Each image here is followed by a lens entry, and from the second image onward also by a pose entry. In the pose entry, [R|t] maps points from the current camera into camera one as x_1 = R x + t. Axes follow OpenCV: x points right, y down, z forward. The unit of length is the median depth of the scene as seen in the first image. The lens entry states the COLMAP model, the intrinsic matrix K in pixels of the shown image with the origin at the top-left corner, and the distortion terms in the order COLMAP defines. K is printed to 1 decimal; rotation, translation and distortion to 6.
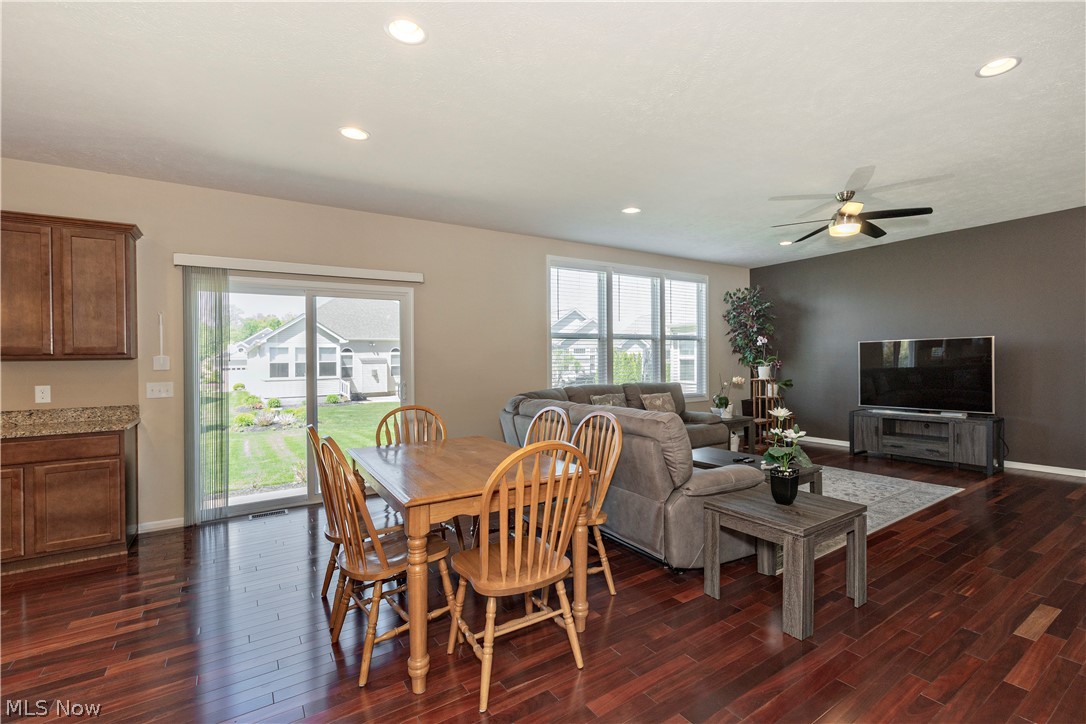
lens RADIAL K [[499.6, 0, 579.6], [0, 499.6, 358.7], [0, 0, 1]] dist [0.002623, -0.000045]
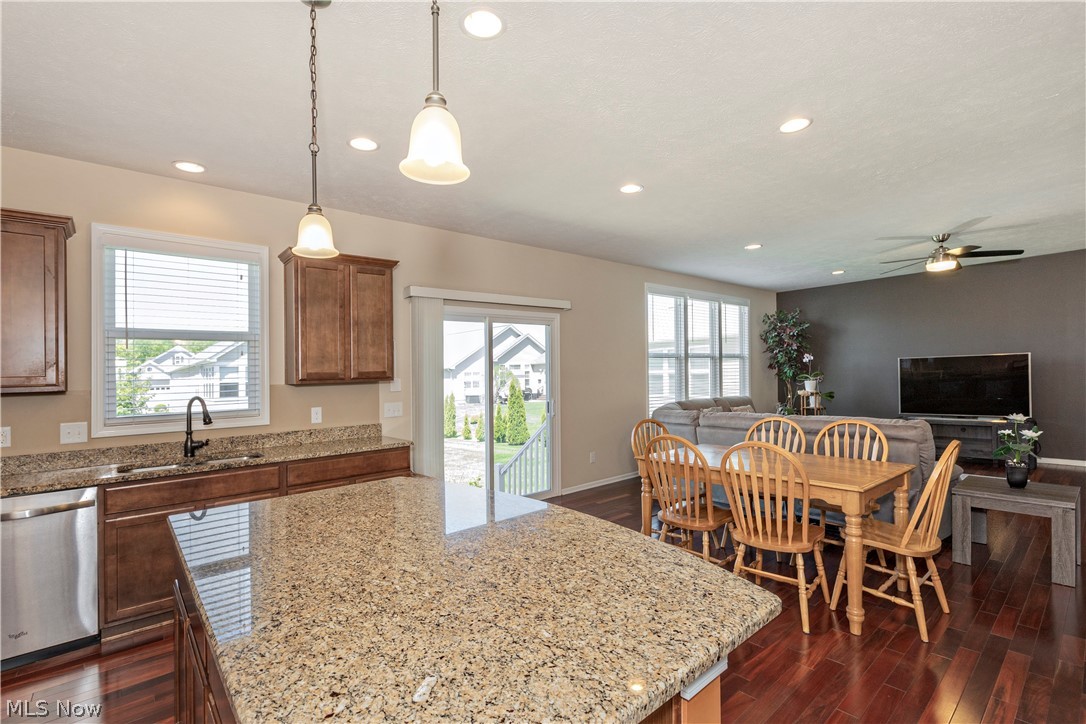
lens RADIAL K [[499.6, 0, 533.4], [0, 499.6, 369.7], [0, 0, 1]] dist [0.002623, -0.000045]
pose [[0.995419, -0.011105, 0.094959, -0.431665], [0.011876, 0.999901, -0.007560, -0.010102], [-0.094865, 0.008653, 0.995453, -0.073780]]
